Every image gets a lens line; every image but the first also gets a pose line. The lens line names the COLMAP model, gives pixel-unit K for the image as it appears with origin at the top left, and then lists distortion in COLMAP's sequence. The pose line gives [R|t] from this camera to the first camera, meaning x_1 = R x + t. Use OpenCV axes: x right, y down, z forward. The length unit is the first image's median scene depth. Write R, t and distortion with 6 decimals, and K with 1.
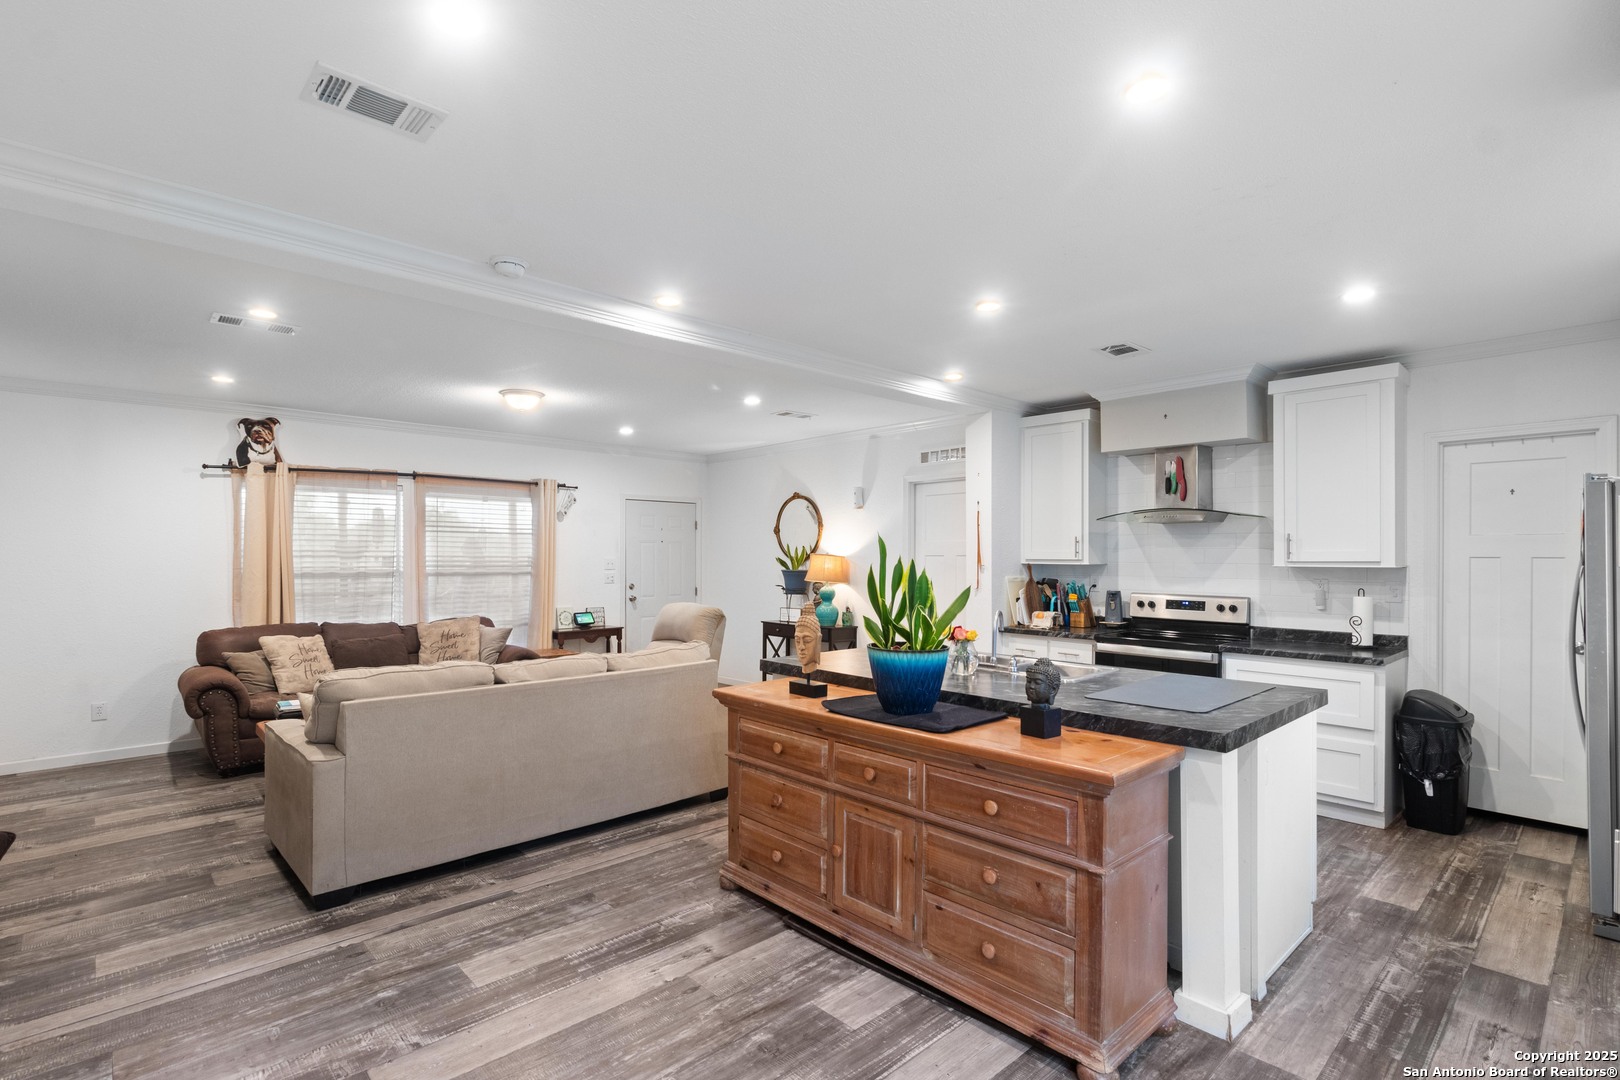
lens RADIAL K [[770.6, 0, 786.4], [0, 770.6, 538.2], [0, 0, 1]] dist [0.003477, 0.000022]
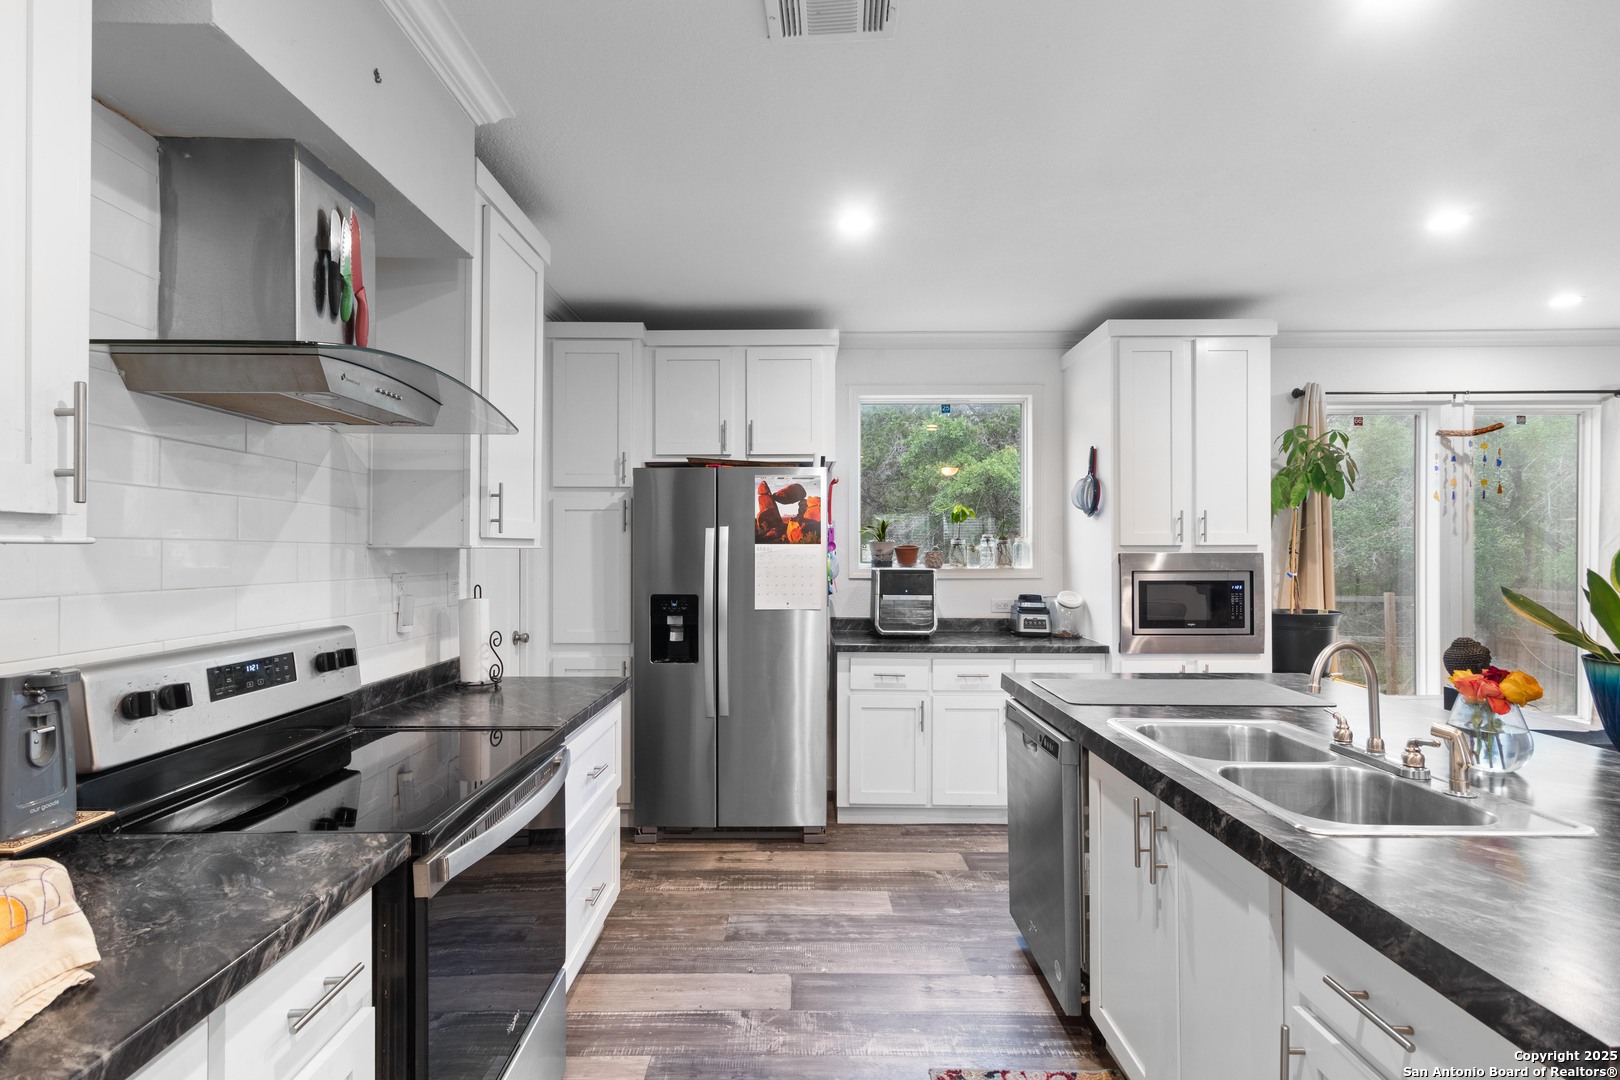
lens RADIAL K [[756.2, 0, 789.3], [0, 756.2, 548.1], [0, 0, 1]] dist [0.004501, 0.000401]
pose [[-0.732992, 0.001487, 0.680236, 0.204204], [-0.014806, 0.999726, -0.018140, 0.051589], [-0.680076, -0.023368, -0.732769, 1.467853]]
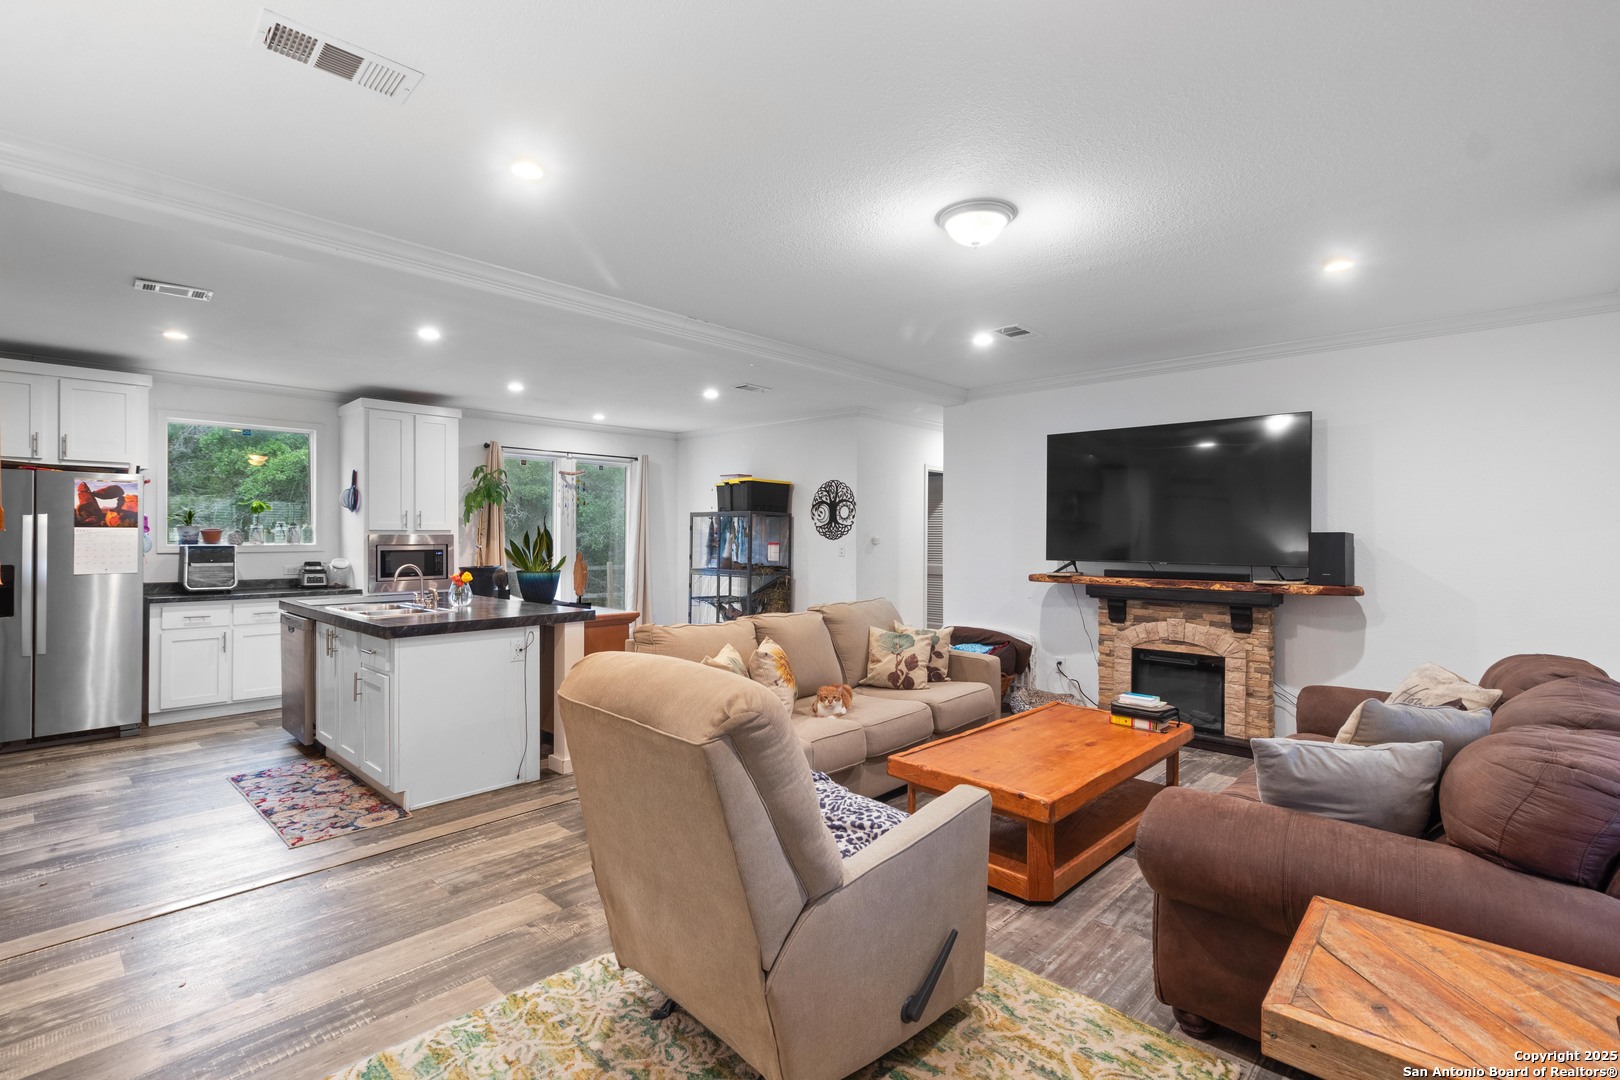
lens RADIAL K [[754.2, 0, 804.5], [0, 754.2, 532.3], [0, 0, 1]] dist [0.004494, -0.000851]
pose [[-0.997084, -0.002152, -0.076279, -0.260066], [-0.000268, 0.999695, -0.024699, 0.069802], [0.076309, -0.024607, -0.996781, 2.173918]]
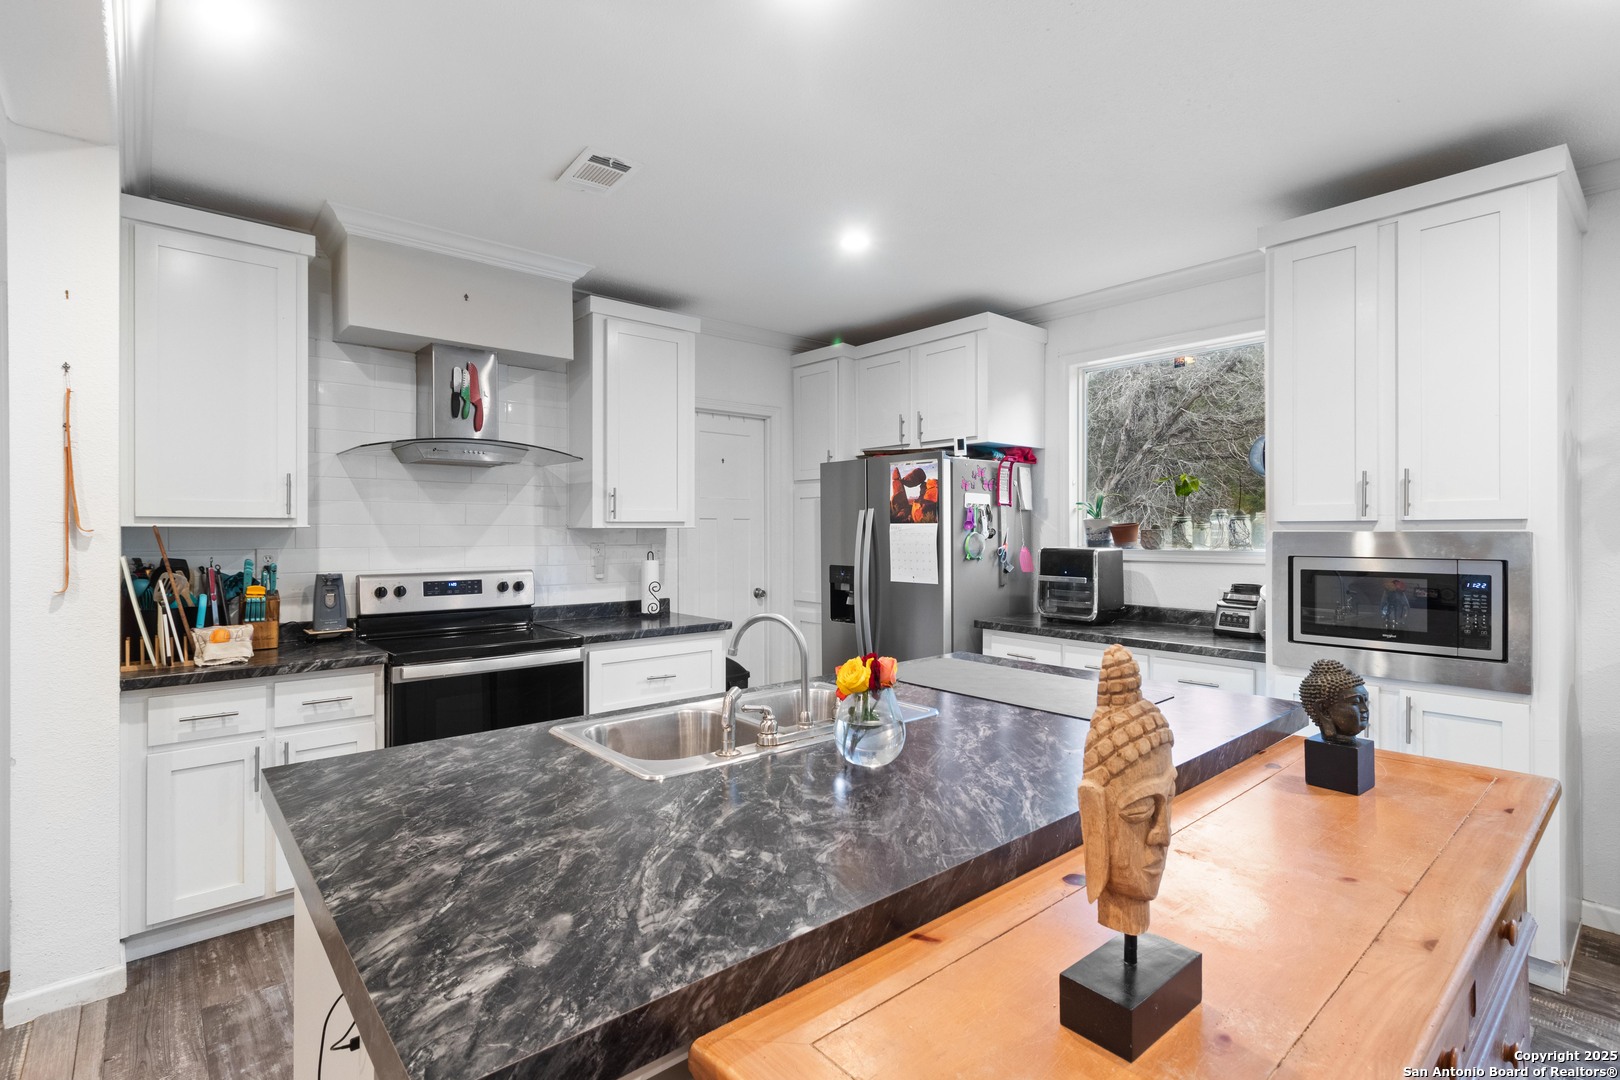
lens RADIAL K [[758.2, 0, 806.4], [0, 758.2, 529.1], [0, 0, 1]] dist [0.002988, 0.000530]
pose [[0.022383, -0.000521, 0.999749, -0.183949], [-0.019752, 0.999804, 0.000963, 0.039761], [-0.999554, -0.019769, 0.022368, 0.923384]]
